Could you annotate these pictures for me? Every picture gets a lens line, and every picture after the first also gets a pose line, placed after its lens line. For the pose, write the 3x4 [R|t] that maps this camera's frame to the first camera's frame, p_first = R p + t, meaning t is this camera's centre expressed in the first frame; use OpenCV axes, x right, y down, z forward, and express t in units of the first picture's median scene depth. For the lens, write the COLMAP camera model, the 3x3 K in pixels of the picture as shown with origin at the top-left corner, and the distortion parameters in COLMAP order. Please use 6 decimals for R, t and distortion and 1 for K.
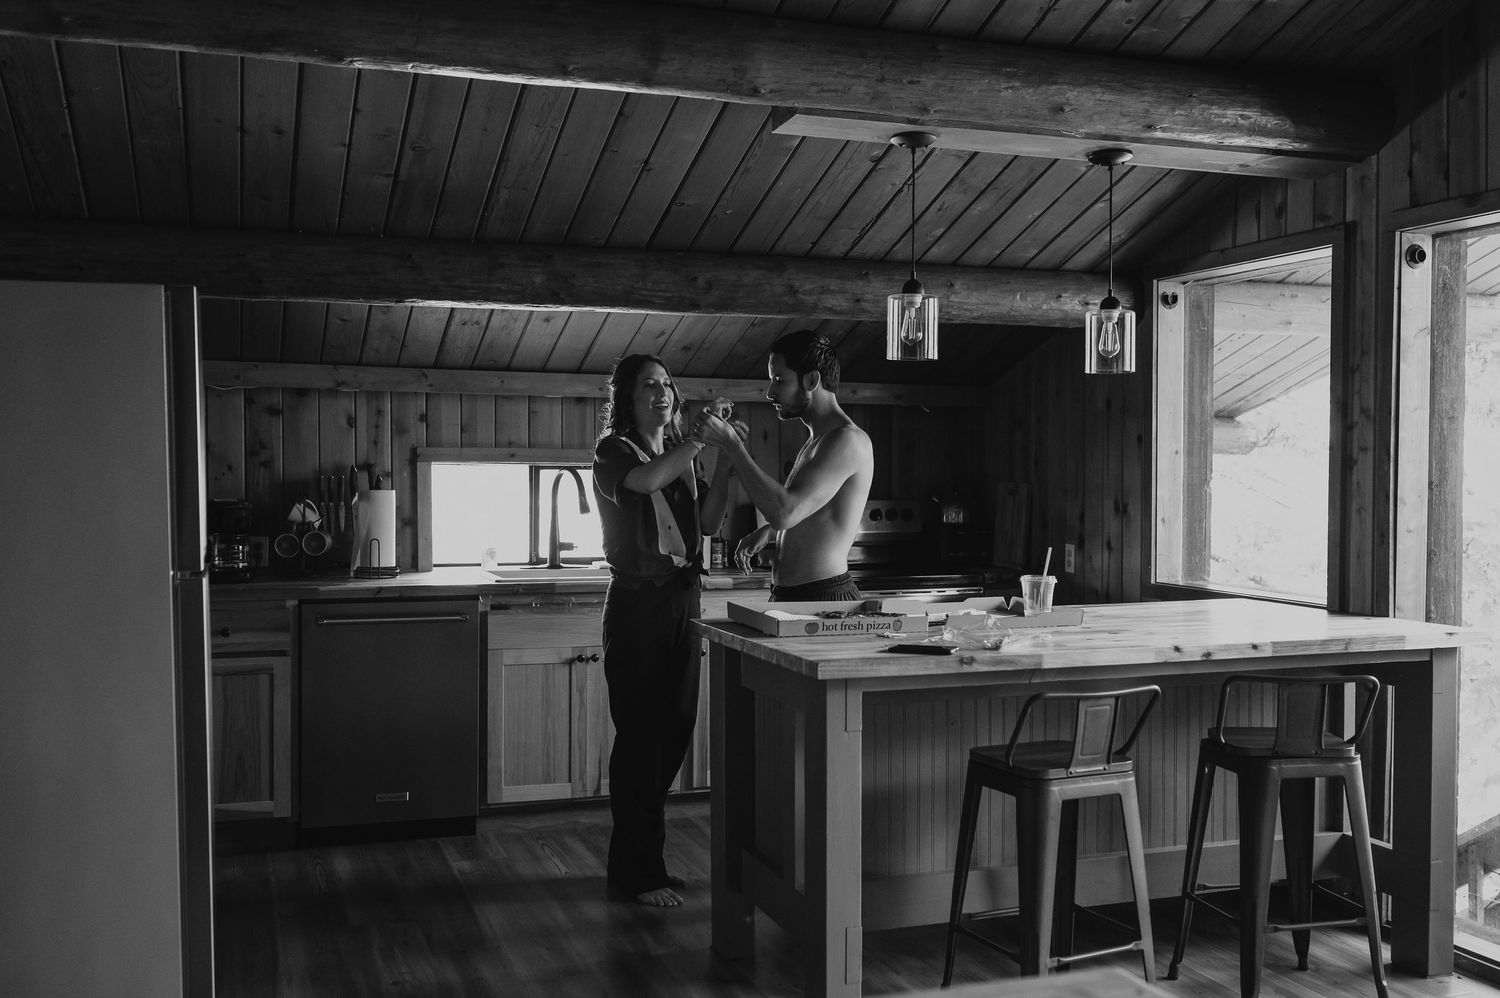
lens RADIAL K [[1438.2, 0, 750.0], [0, 1438.2, 499.0], [0, 0, 1]] dist [-0.001437, 0.007415]
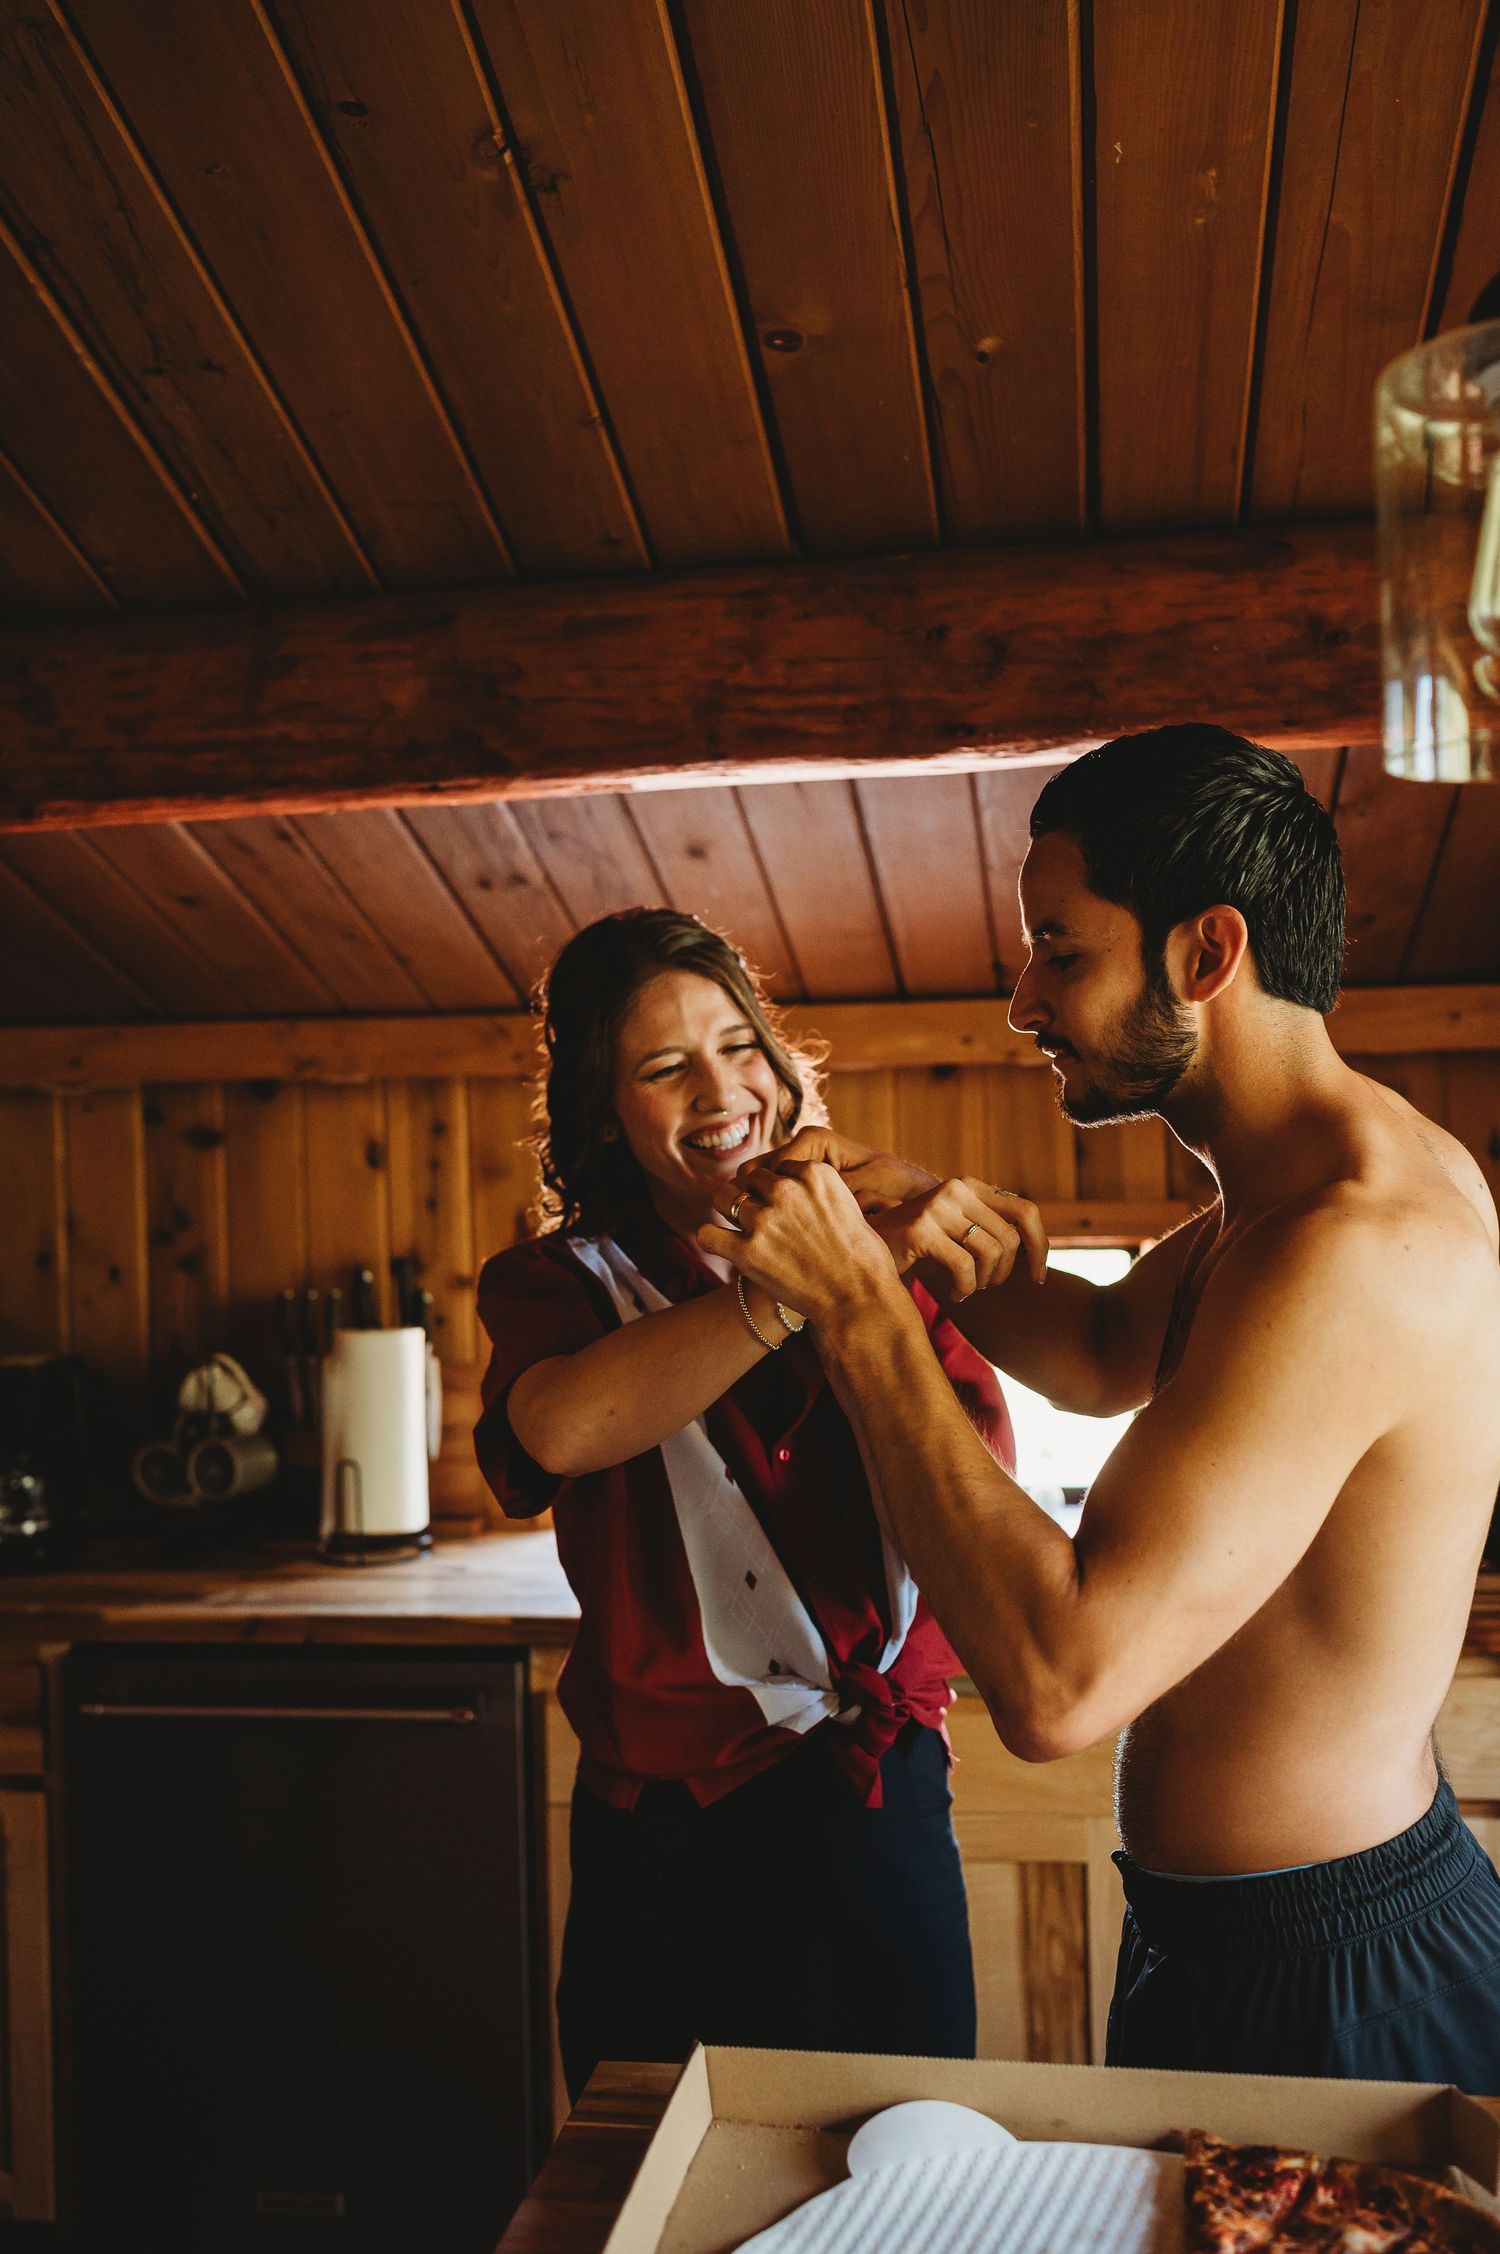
lens RADIAL K [[2089.5, 0, 748.6], [0, 2089.5, 1087.1], [0, 0, 1]] dist [-0.013165, -0.010609]
pose [[0.881053, -0.044250, -0.470944, 0.113350], [0.015943, 0.997827, -0.063929, -0.039331], [0.472749, 0.048816, 0.879844, 0.618664]]
